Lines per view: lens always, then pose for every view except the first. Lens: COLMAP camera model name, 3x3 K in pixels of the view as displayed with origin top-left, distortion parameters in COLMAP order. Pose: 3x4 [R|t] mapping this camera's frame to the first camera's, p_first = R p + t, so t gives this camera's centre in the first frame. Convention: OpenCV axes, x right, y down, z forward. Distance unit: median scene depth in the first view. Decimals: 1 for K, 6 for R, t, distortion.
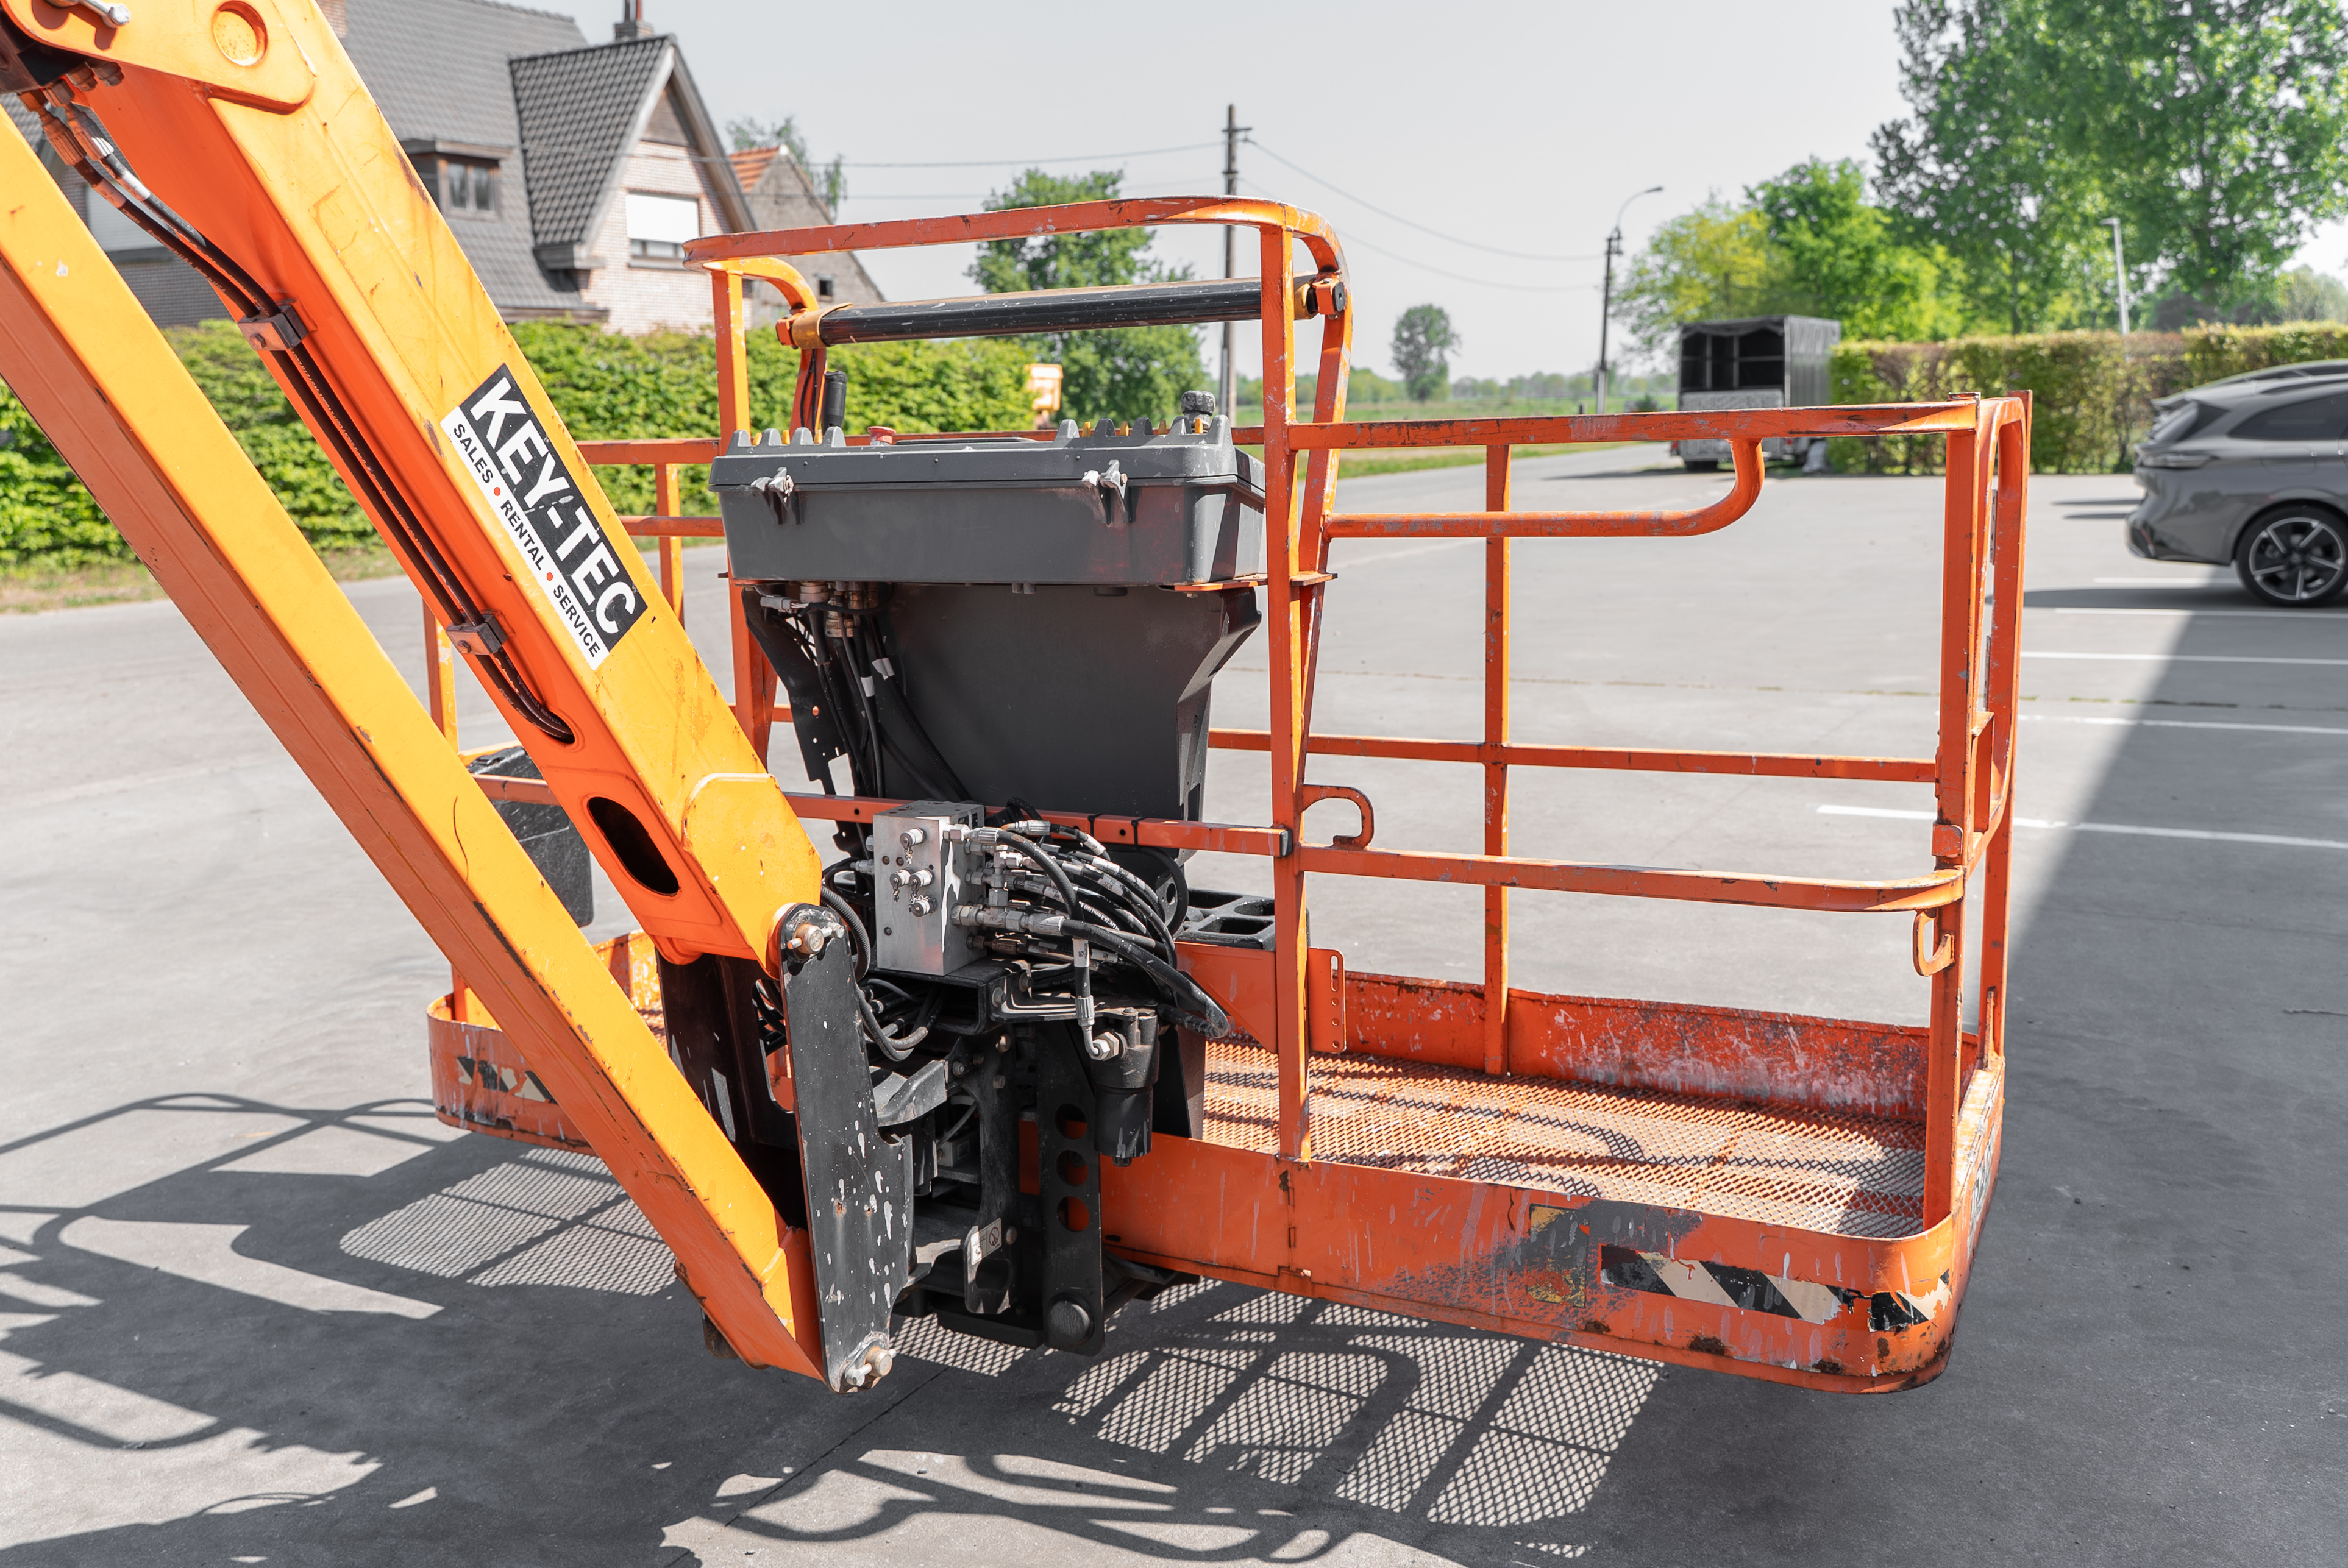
lens RADIAL K [[1877.0, 0, 1157.4], [0, 1877.0, 713.0], [0, 0, 1]] dist [0.016060, 0.005336]
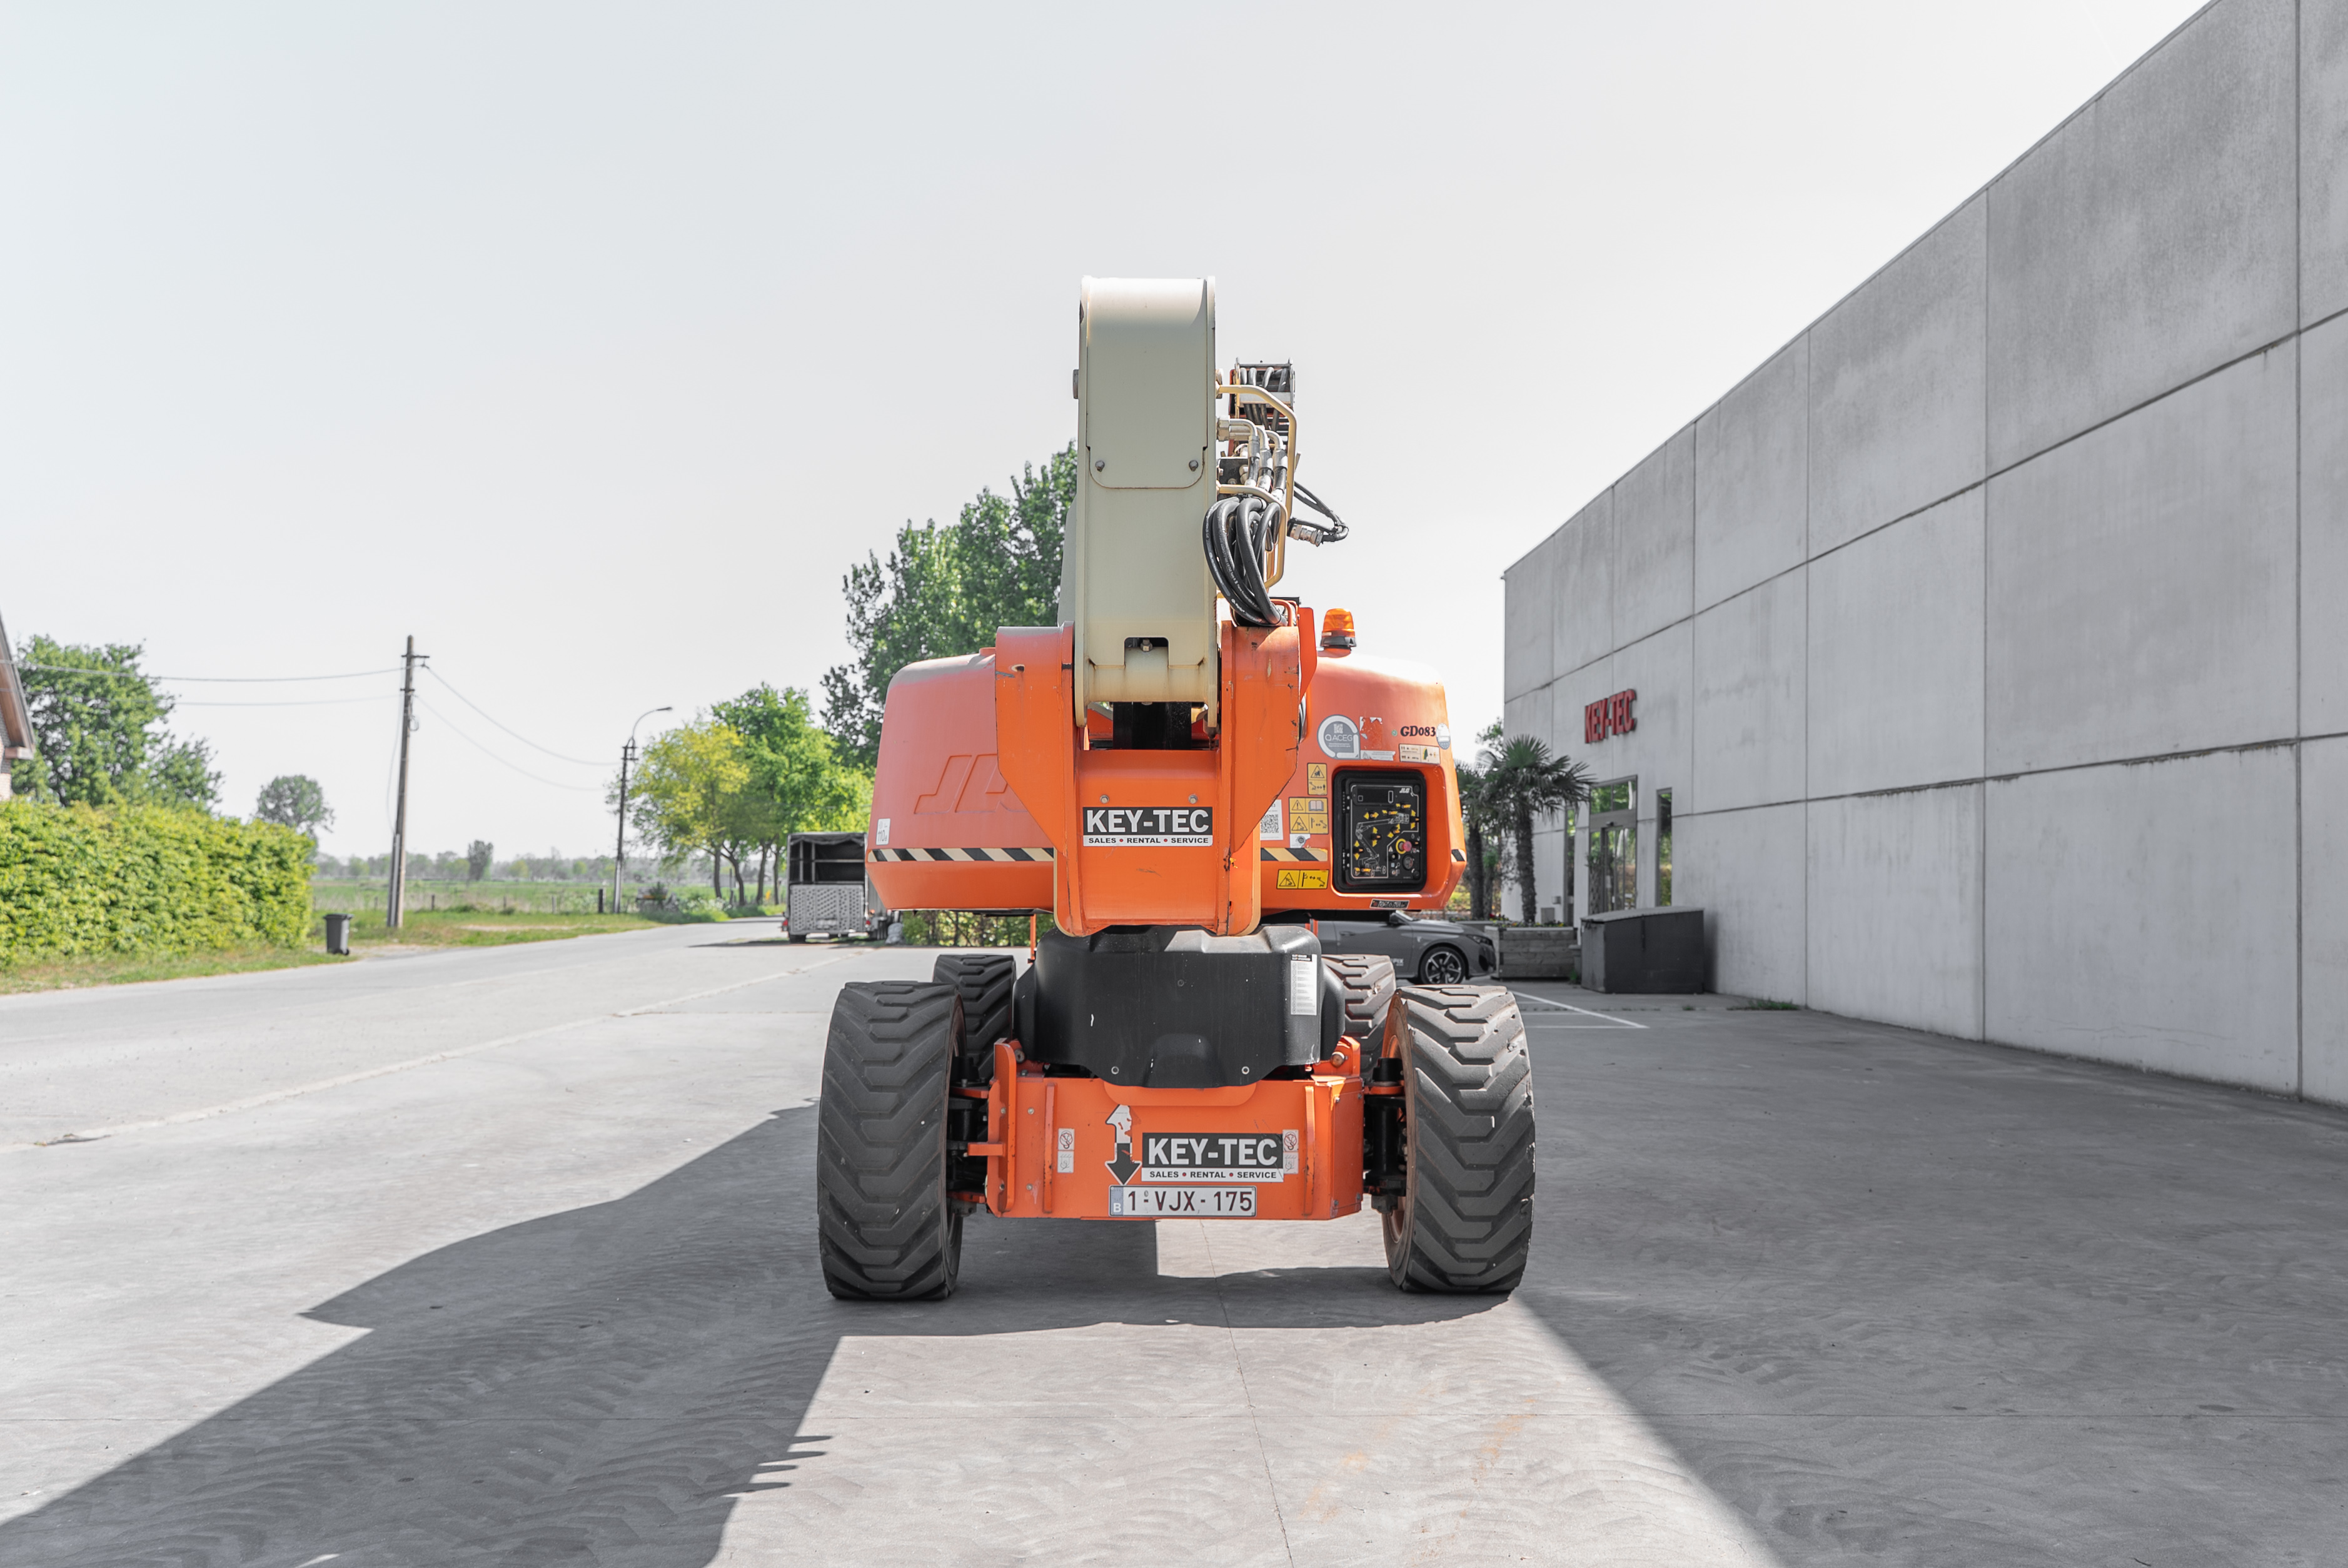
lens RADIAL K [[2055.2, 0, 1173.9], [0, 2055.2, 785.1], [0, 0, 1]] dist [0.002875, -0.001334]
pose [[0.836923, 0.058347, 0.544202, -0.159555], [0.058961, 0.978904, -0.195629, 0.034879], [-0.544136, 0.195813, 0.815827, -0.197497]]
